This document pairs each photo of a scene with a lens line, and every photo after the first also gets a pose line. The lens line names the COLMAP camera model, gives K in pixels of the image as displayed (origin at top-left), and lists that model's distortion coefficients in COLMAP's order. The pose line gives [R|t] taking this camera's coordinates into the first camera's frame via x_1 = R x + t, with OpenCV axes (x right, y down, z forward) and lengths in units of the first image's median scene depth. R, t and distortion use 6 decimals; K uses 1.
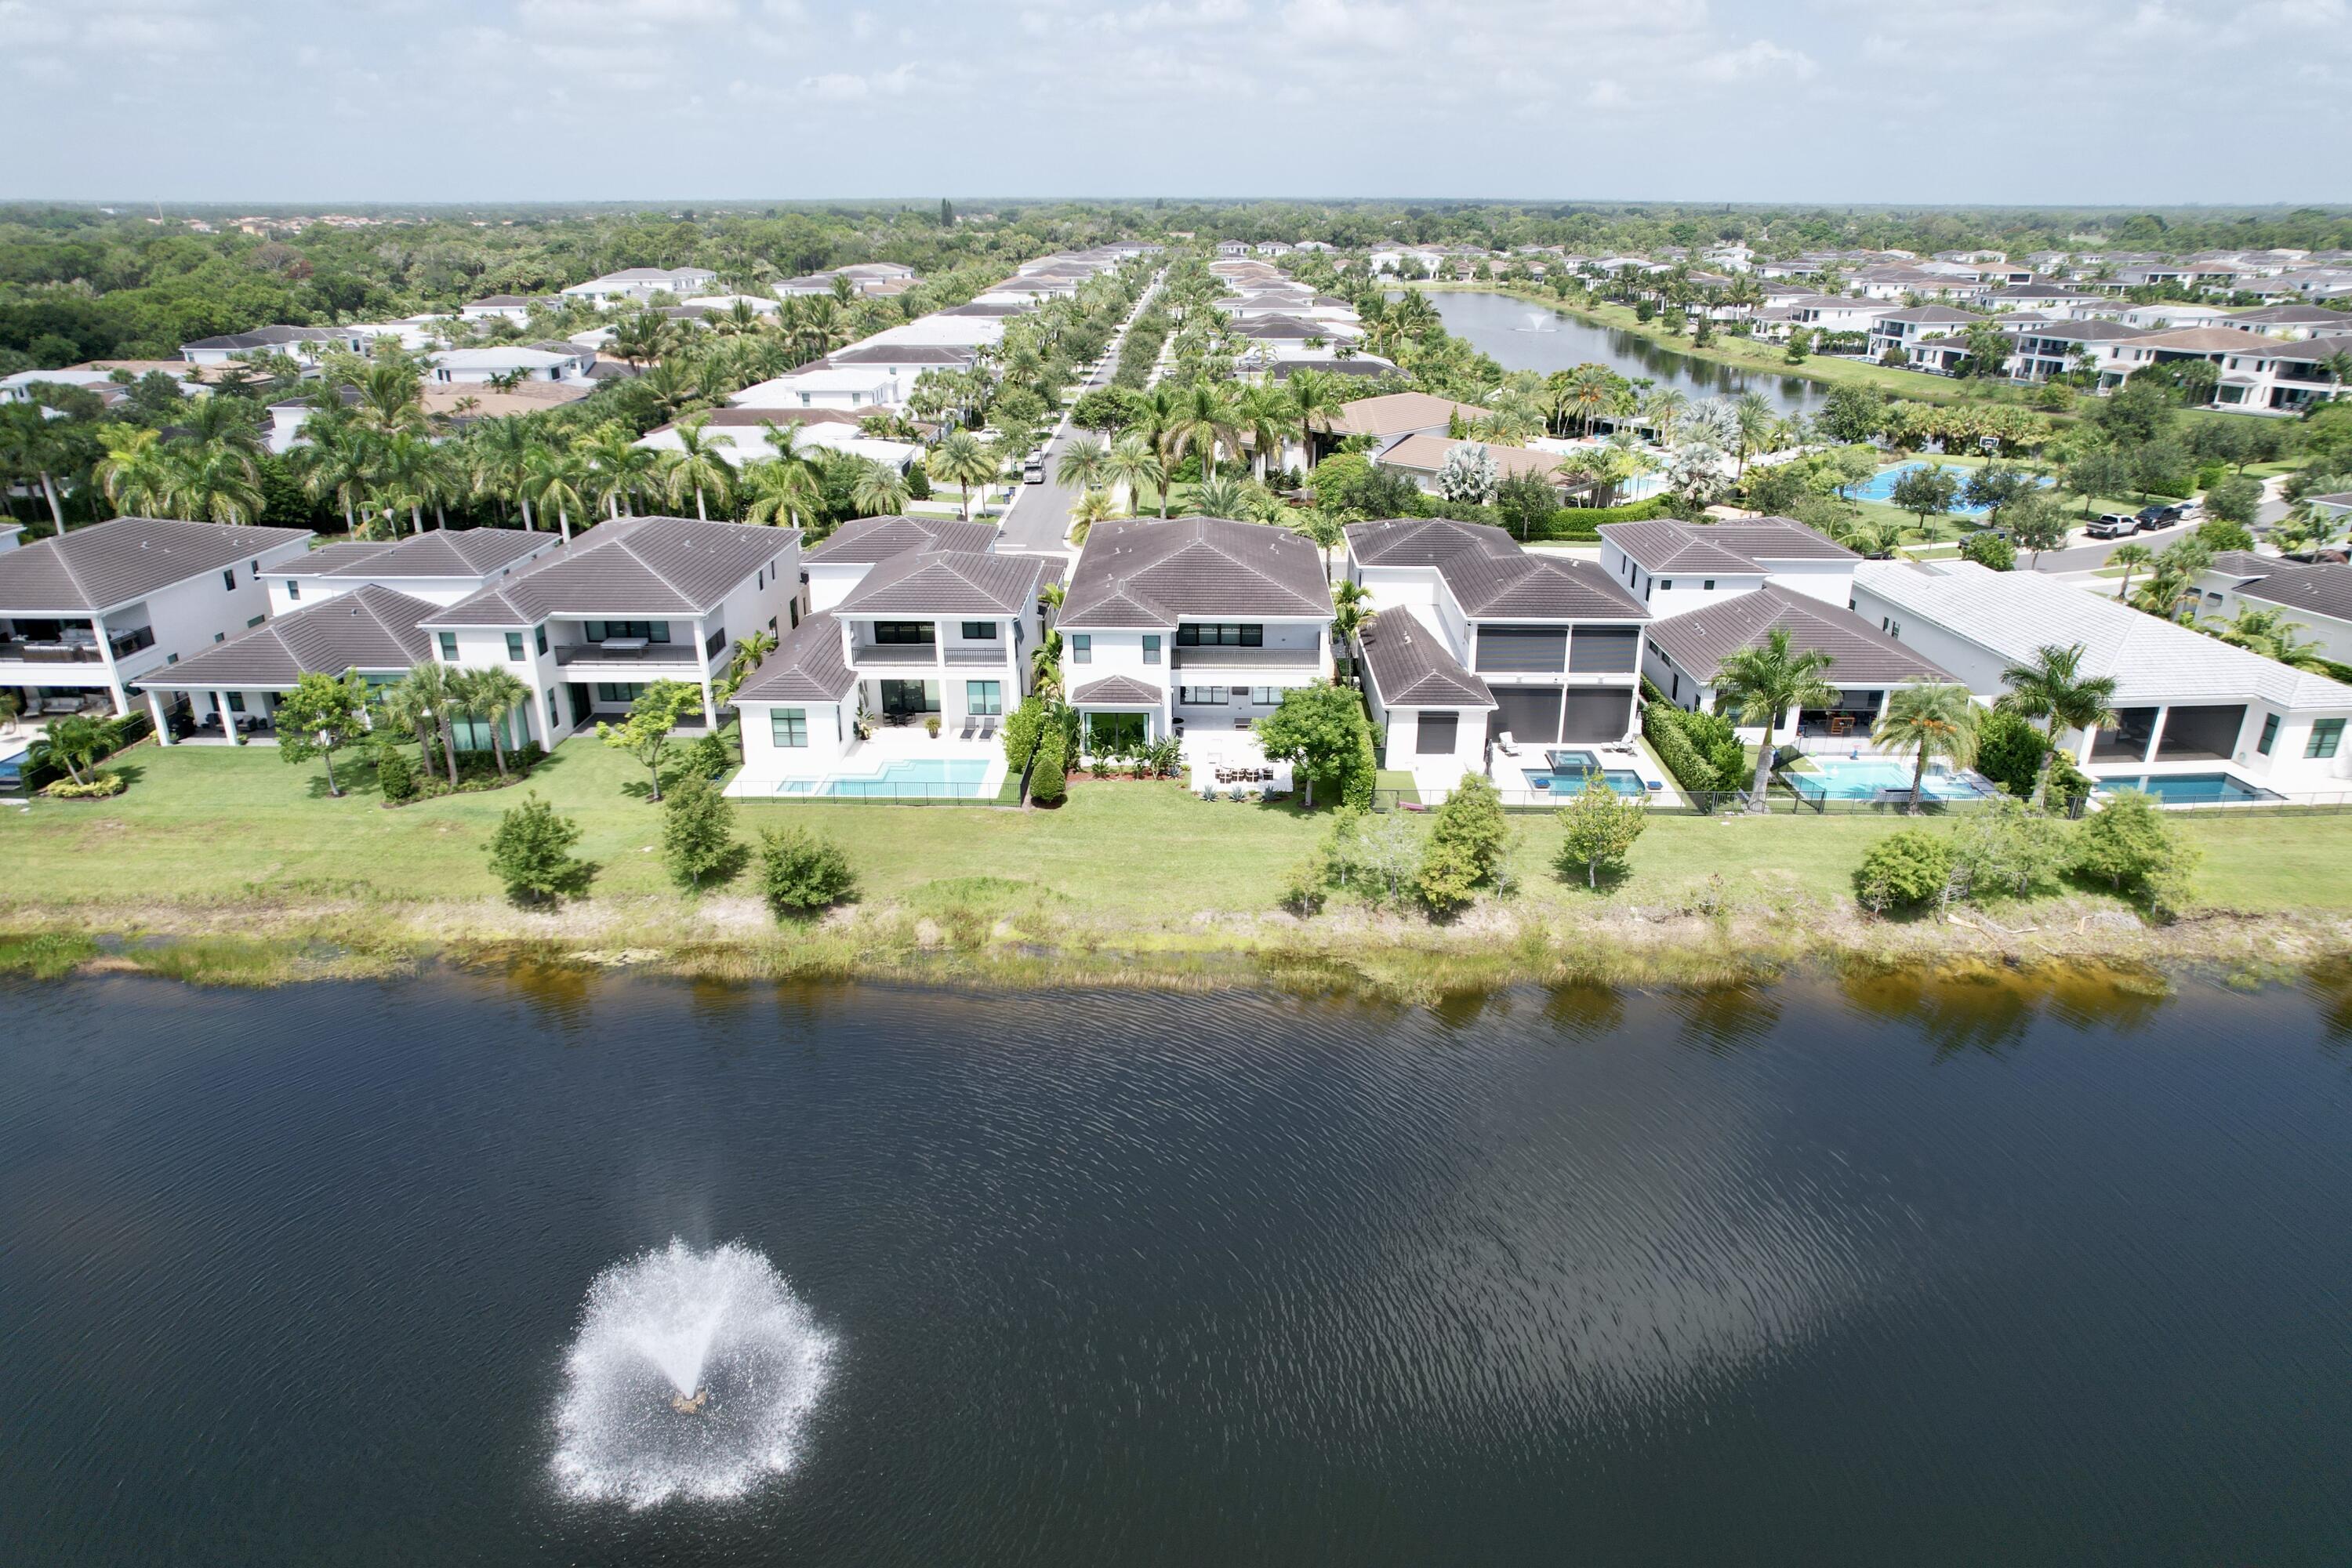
lens RADIAL K [[1471.6, 0, 1176.0], [0, 1471.6, 784.0], [0, 0, 1]] dist [0.001814, 0.000669]
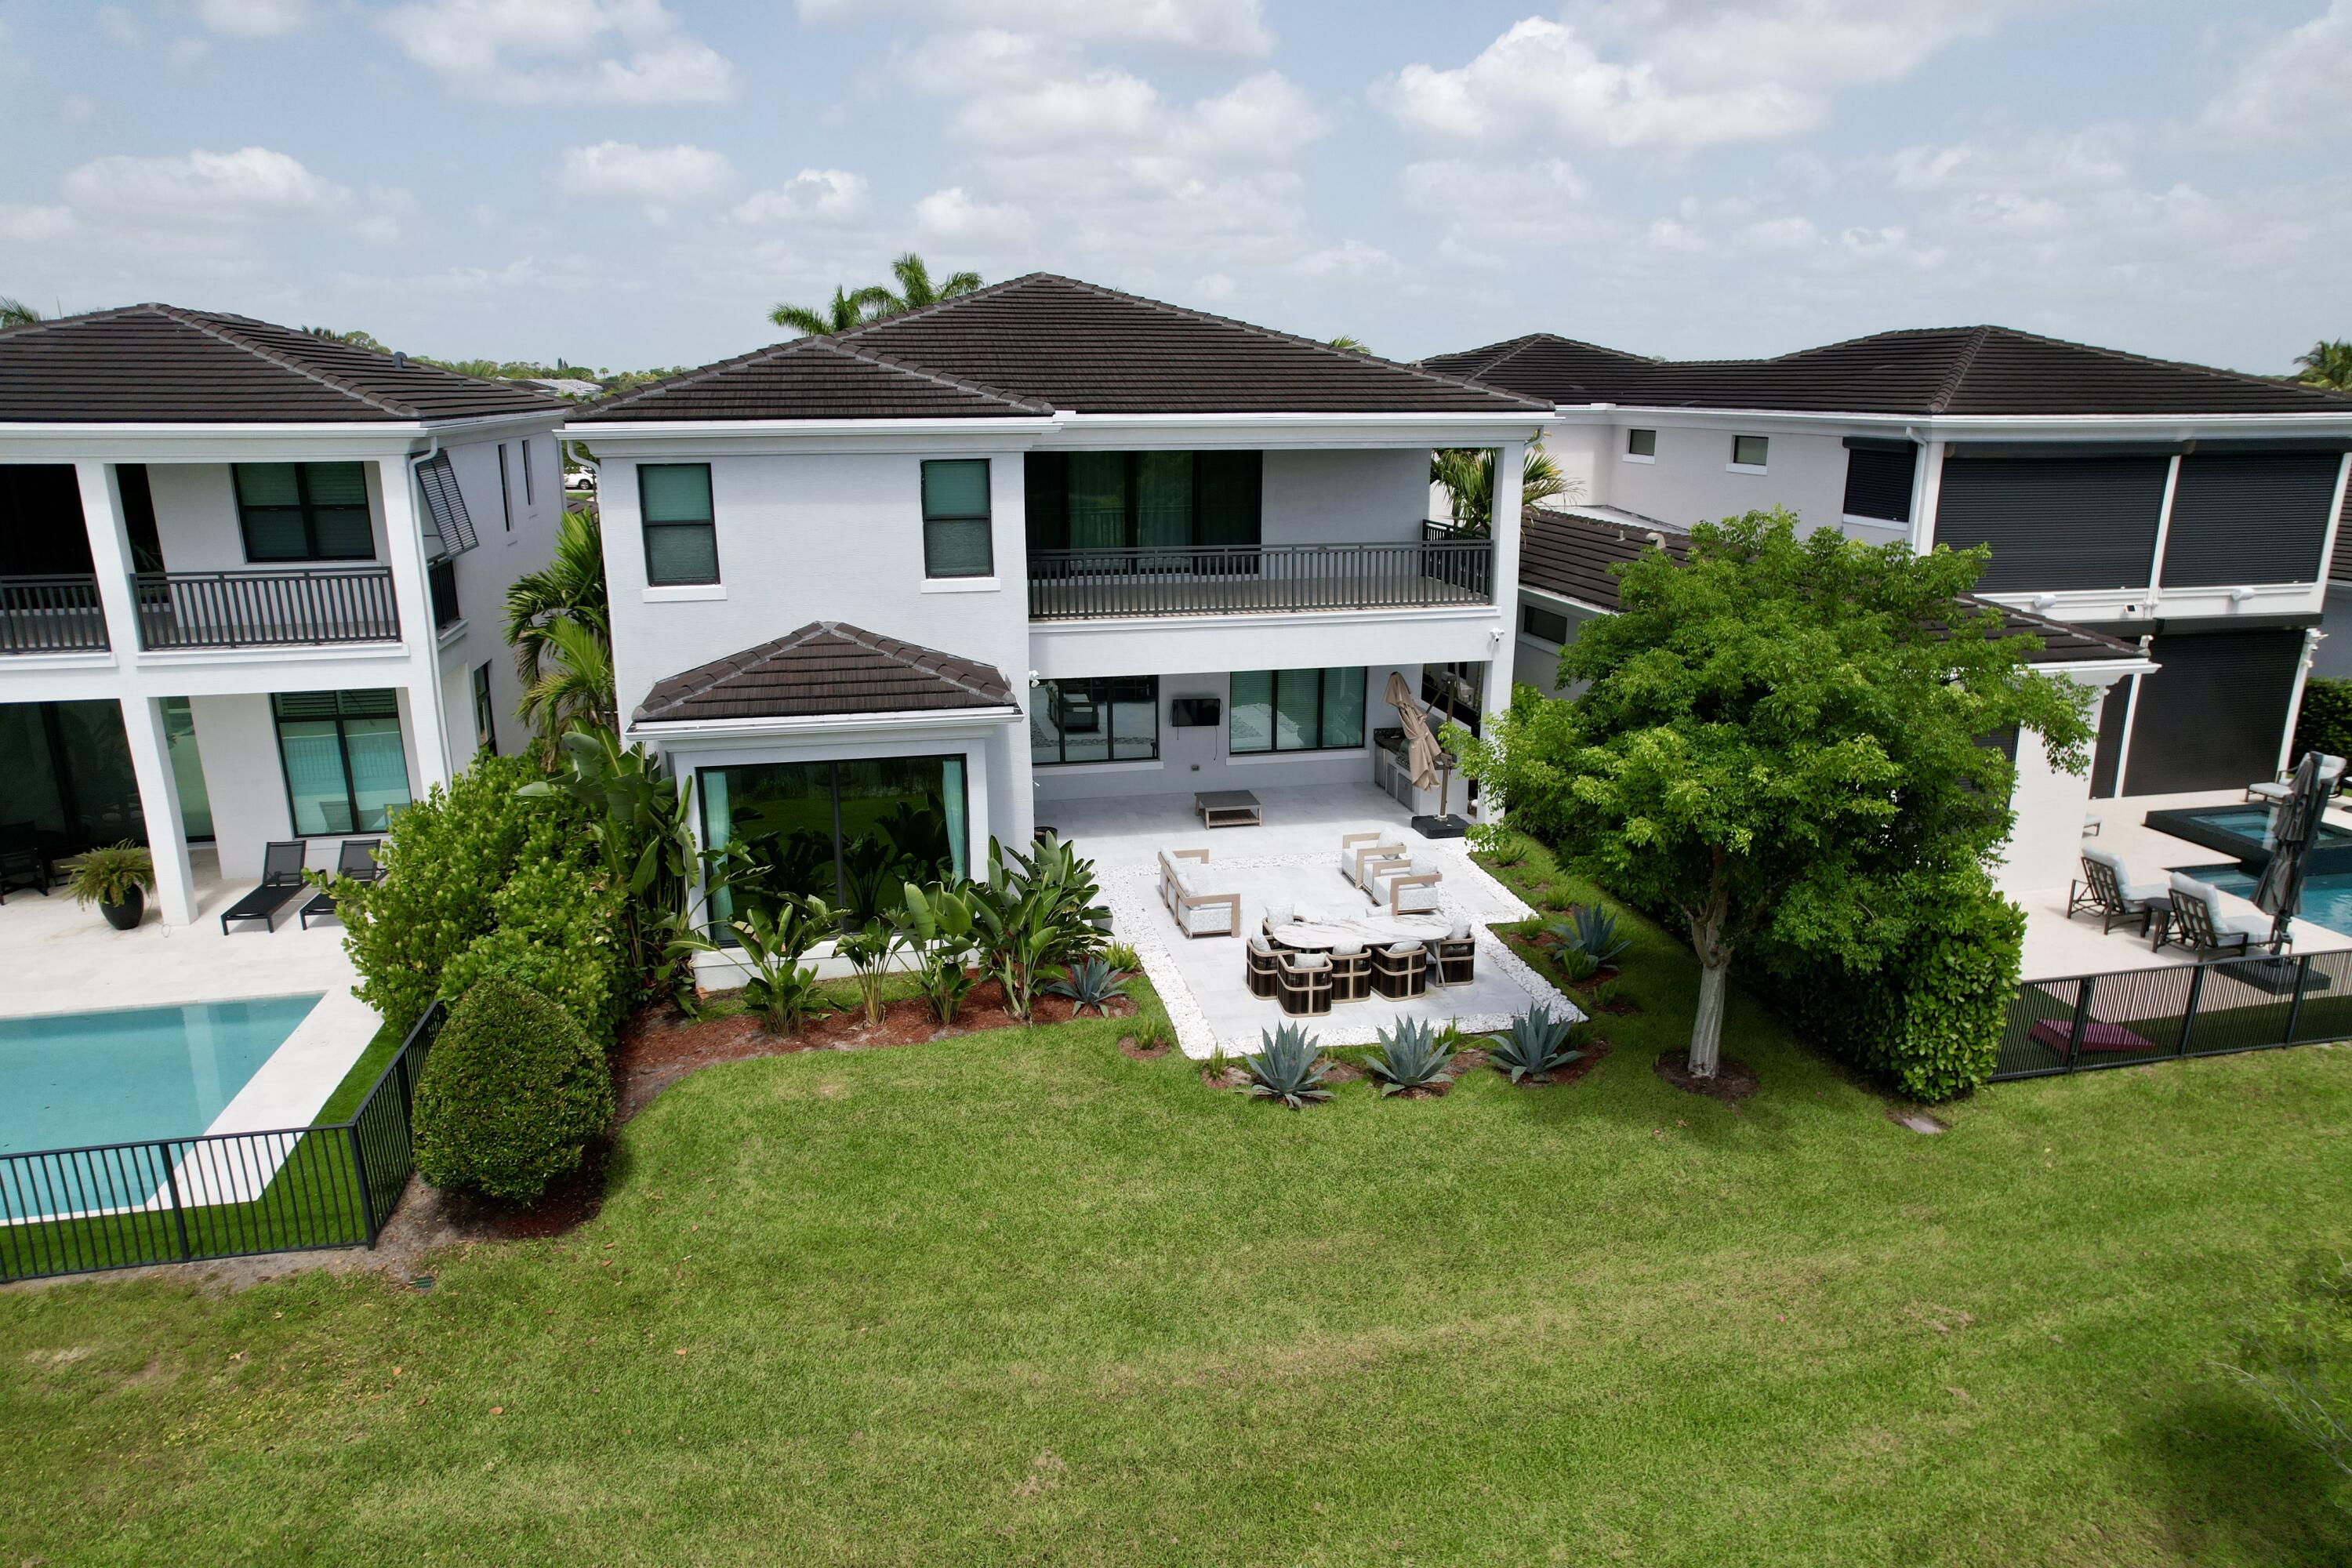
lens RADIAL K [[1471.6, 0, 1176.0], [0, 1471.6, 784.0], [0, 0, 1]] dist [0.001814, 0.000669]
pose [[0.973212, -0.061674, 0.221484, -0.040433], [0.084904, 0.991663, -0.096936, -0.016247], [-0.213659, 0.113145, 0.970334, 0.755367]]
